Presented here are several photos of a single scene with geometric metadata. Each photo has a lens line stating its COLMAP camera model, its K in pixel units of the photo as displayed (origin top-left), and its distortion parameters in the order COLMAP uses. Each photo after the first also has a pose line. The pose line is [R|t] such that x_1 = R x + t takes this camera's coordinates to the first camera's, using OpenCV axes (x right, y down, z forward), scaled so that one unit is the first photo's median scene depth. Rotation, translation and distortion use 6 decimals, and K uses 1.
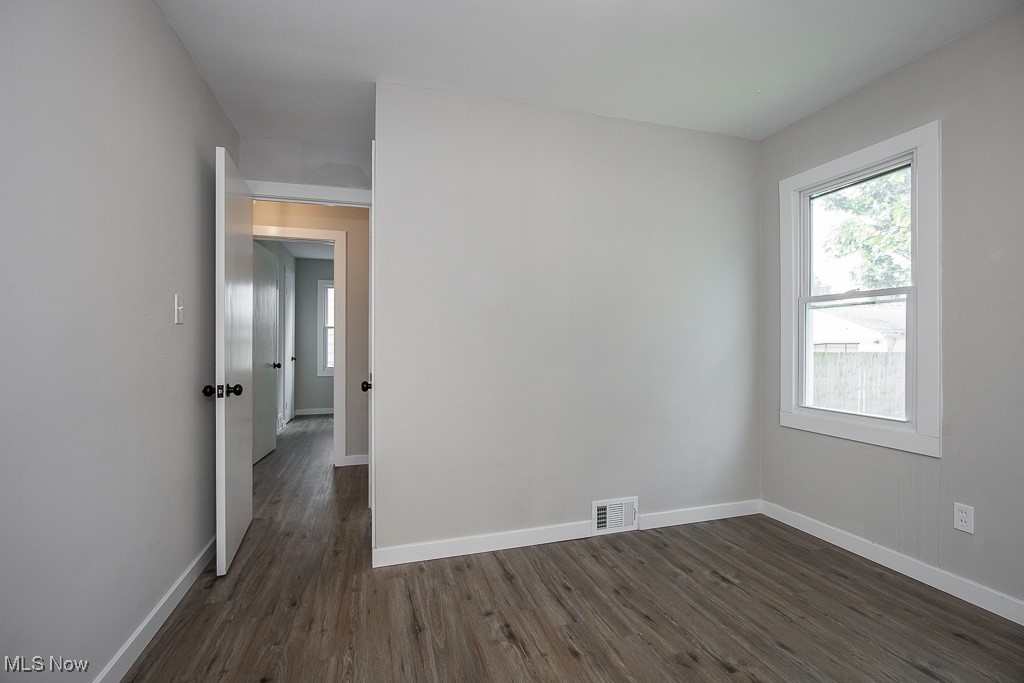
lens RADIAL K [[466.9, 0, 512.0], [0, 466.9, 341.5], [0, 0, 1]] dist [-0.000451, 0.000650]
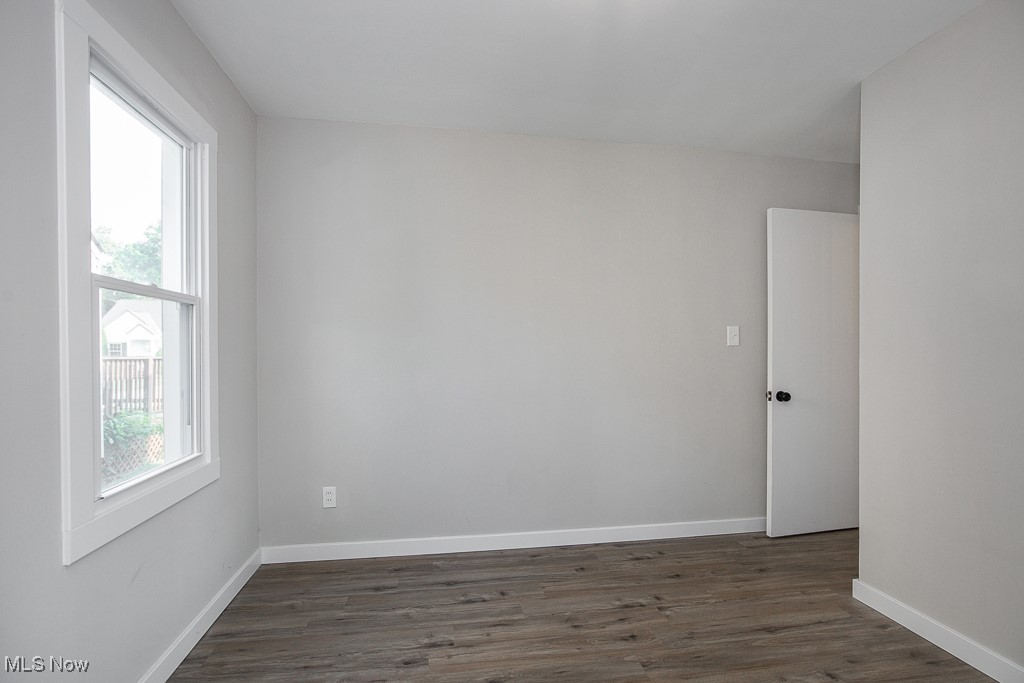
lens RADIAL K [[478.4, 0, 514.0], [0, 478.4, 359.5], [0, 0, 1]] dist [-0.011634, 0.000504]
pose [[-0.134362, 0.014093, -0.990832, 0.693150], [0.006171, 0.999891, 0.013385, -0.014763], [0.990913, -0.004316, -0.134435, 0.416993]]
